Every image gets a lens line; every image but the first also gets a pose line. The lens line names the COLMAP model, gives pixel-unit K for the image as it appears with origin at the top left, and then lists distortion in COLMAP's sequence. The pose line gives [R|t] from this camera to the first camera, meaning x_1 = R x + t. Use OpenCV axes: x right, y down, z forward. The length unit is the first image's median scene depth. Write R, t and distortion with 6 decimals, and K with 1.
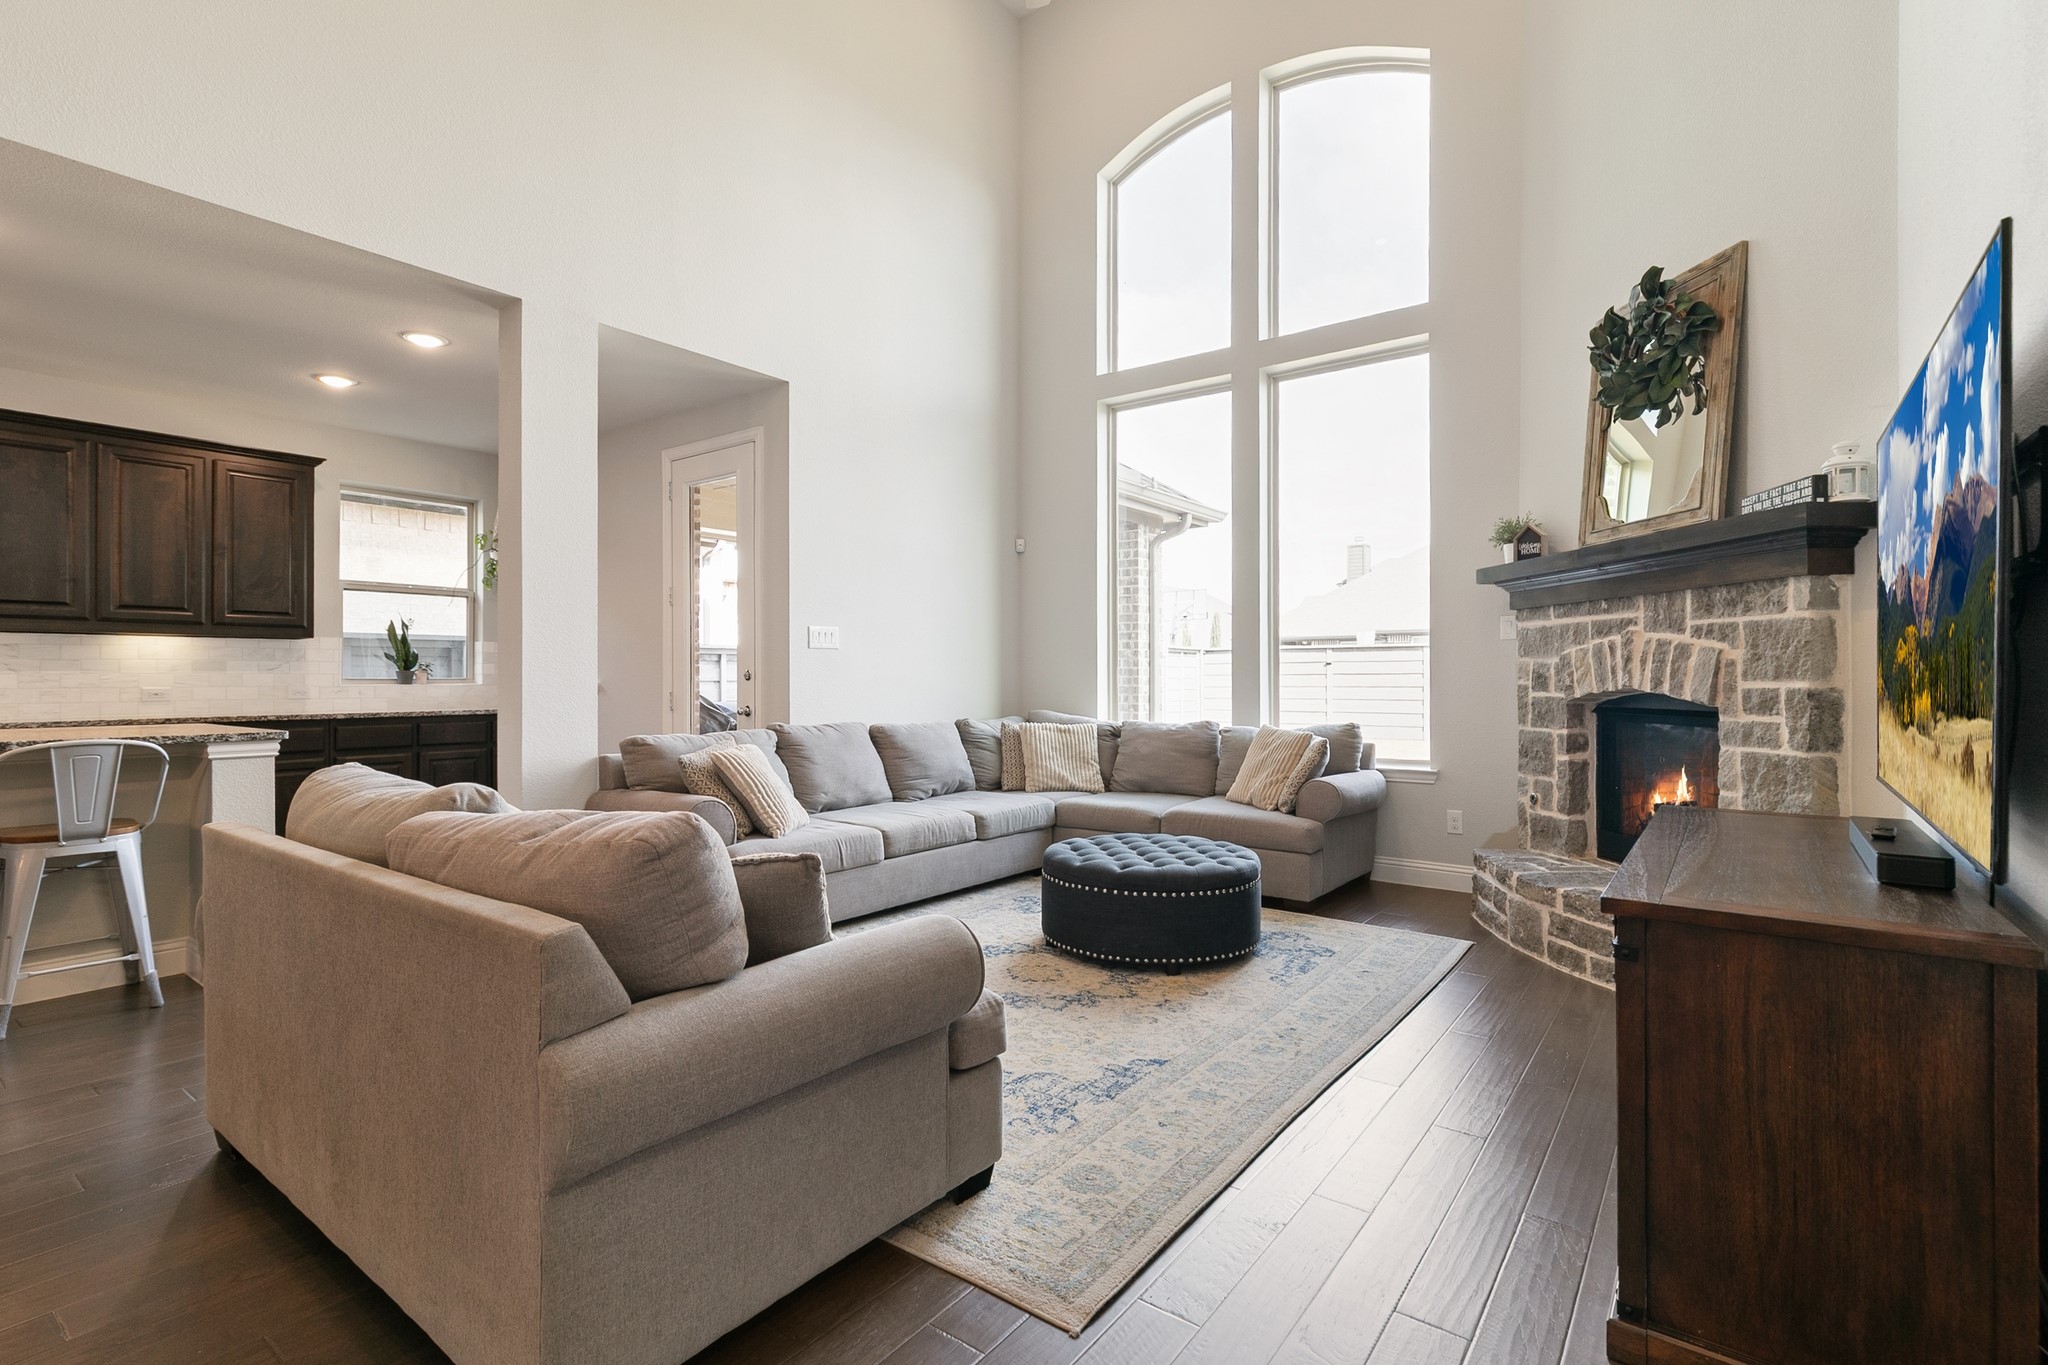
lens RADIAL K [[940.1, 0, 1022.3], [0, 940.1, 671.5], [0, 0, 1]] dist [0.014166, -0.001787]
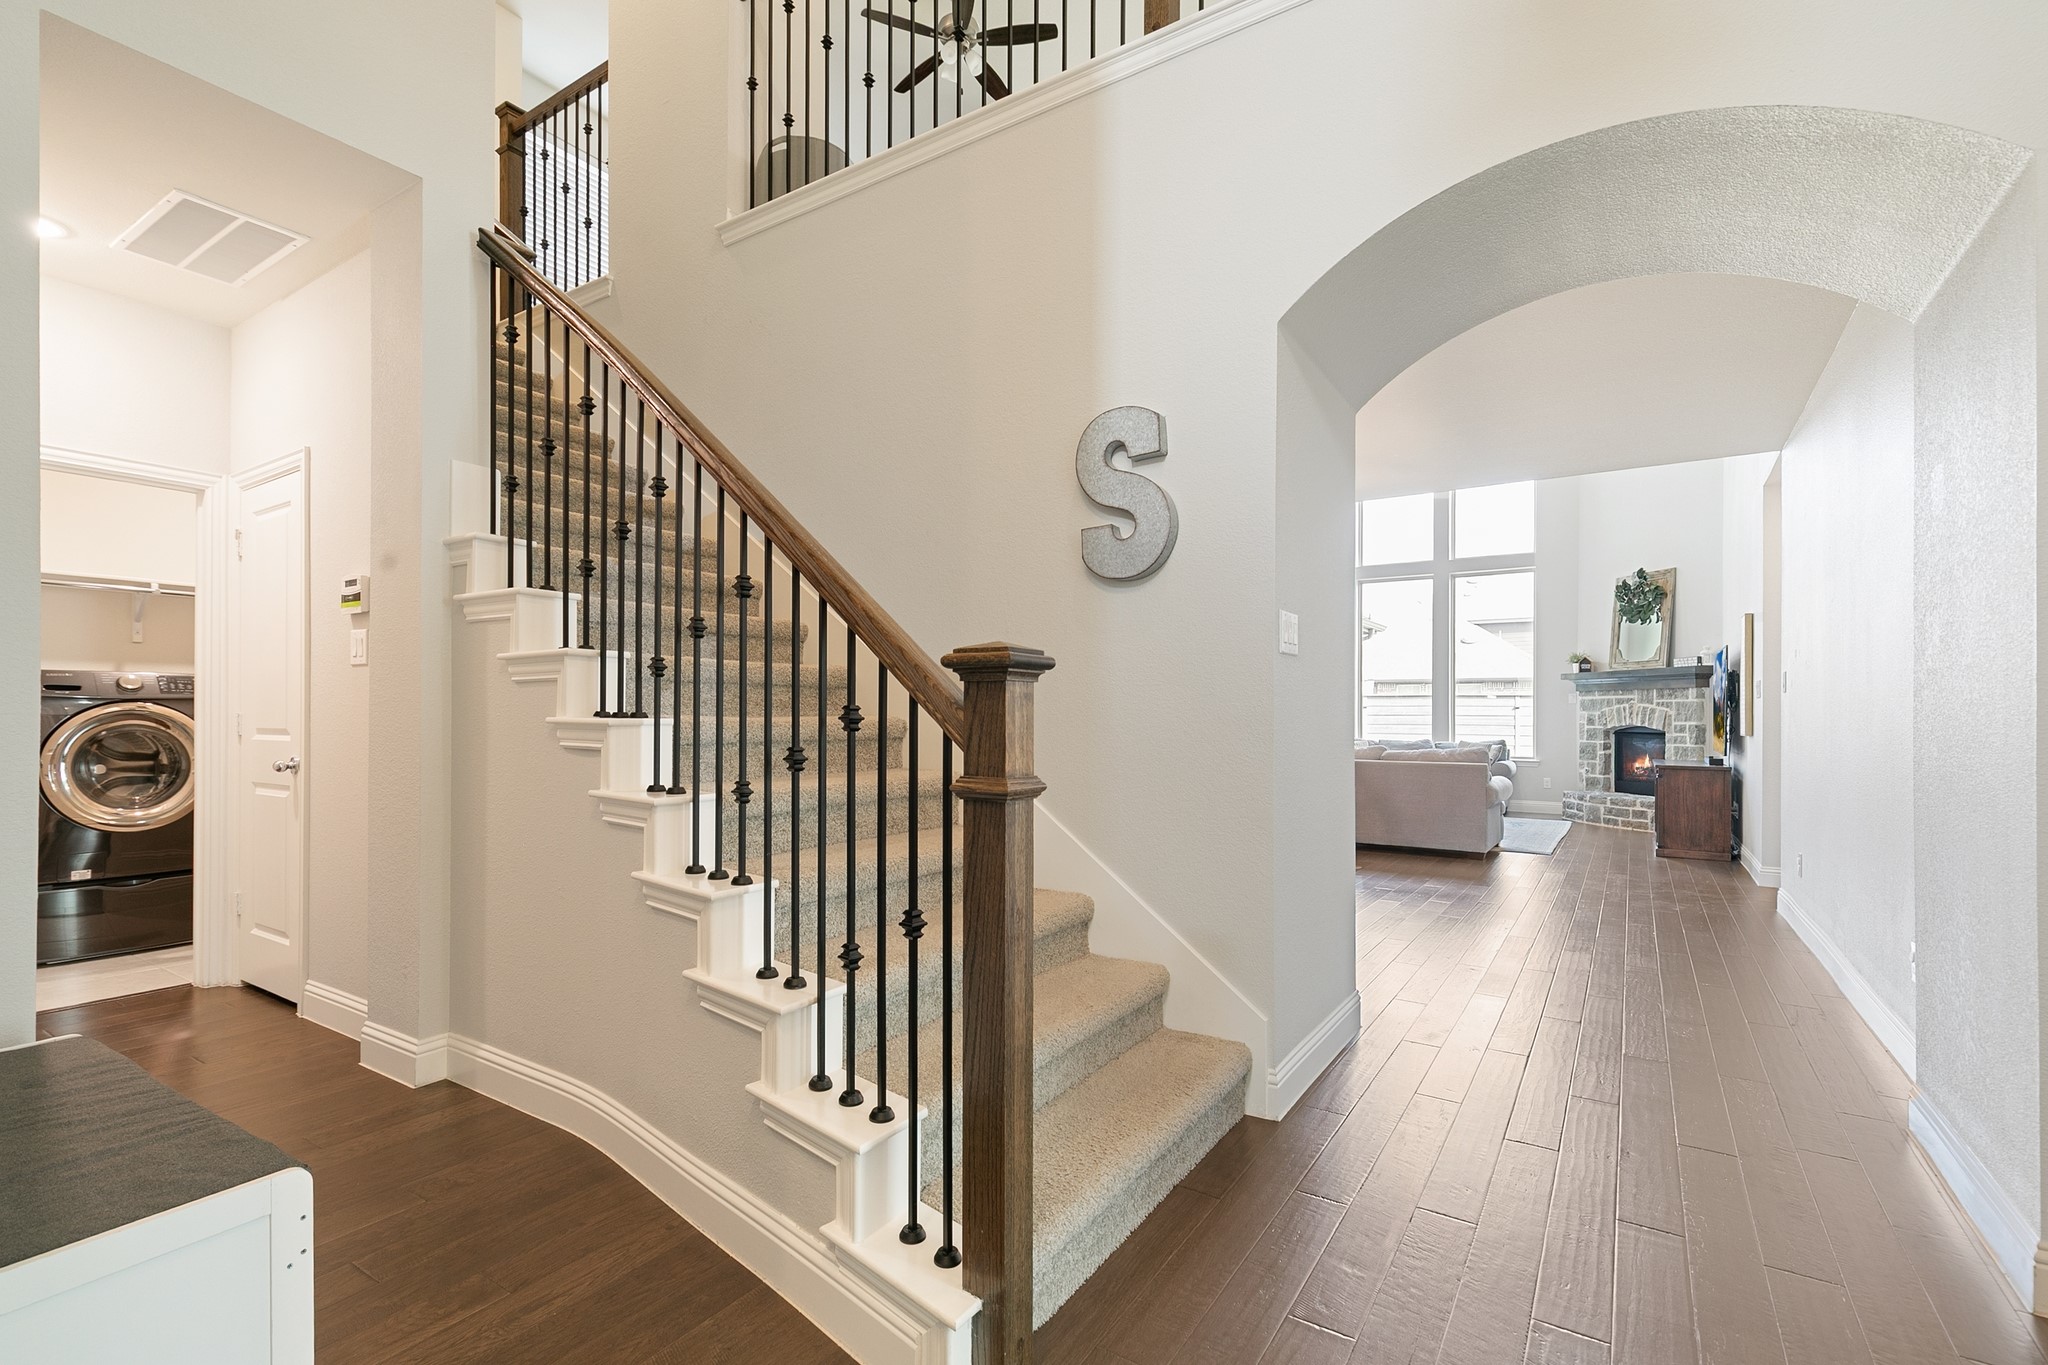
lens RADIAL K [[940.1, 0, 1006.8], [0, 940.1, 704.1], [0, 0, 1]] dist [0.014166, -0.001787]
pose [[0.998093, 0.008848, 0.061093, -1.197286], [-0.008584, 0.999953, -0.004579, -0.011309], [-0.061130, 0.004046, 0.998122, -1.453454]]
